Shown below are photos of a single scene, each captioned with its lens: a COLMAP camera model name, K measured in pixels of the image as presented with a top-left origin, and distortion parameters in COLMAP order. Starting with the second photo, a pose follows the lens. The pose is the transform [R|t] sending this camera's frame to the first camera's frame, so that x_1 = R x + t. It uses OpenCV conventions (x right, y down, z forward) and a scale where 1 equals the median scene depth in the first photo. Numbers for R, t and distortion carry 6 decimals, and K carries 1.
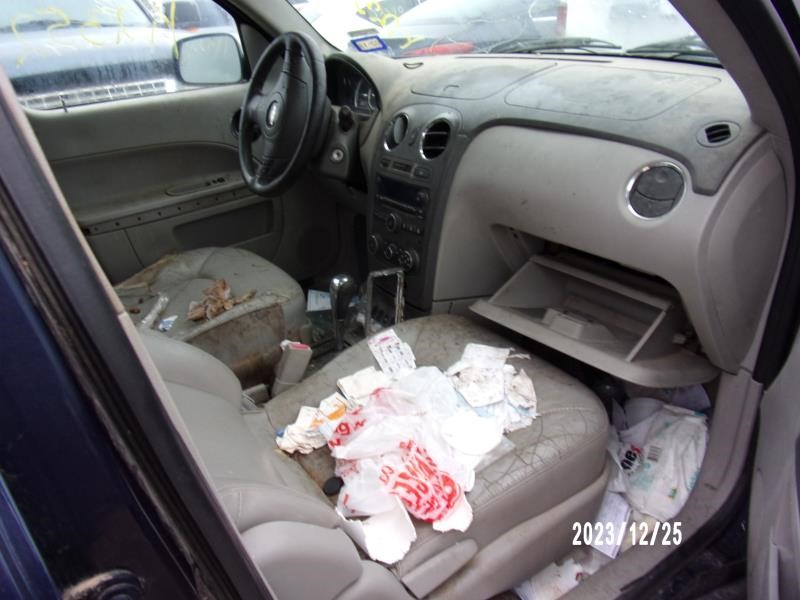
lens RADIAL K [[561.6, 0, 400.5], [0, 561.6, 300.5], [0, 0, 1]] dist [0.025284, 0.003895]
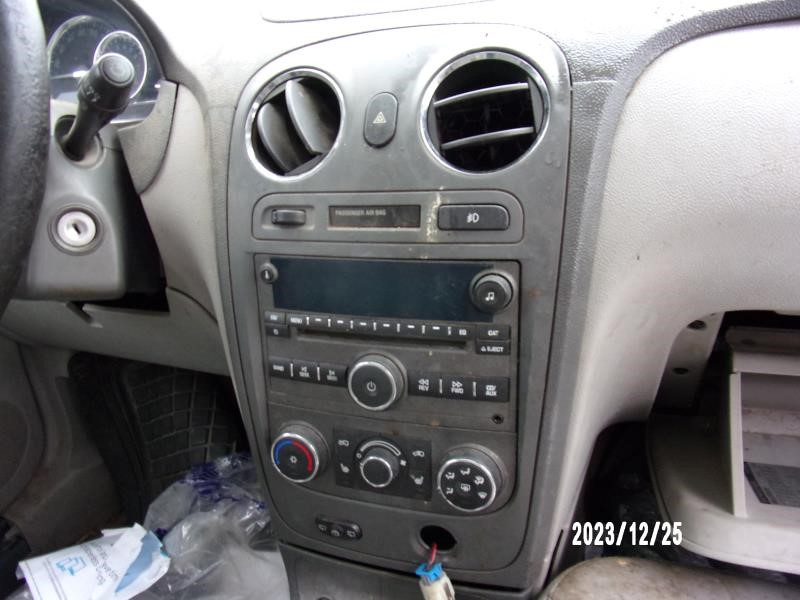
lens RADIAL K [[561.6, 0, 399.5], [0, 561.6, 298.7], [0, 0, 1]] dist [0.025284, 0.003895]
pose [[0.795408, -0.268699, 0.543255, -0.168347], [0.310697, 0.950388, 0.015162, -0.185843], [-0.520377, 0.156728, 0.839431, 0.703881]]
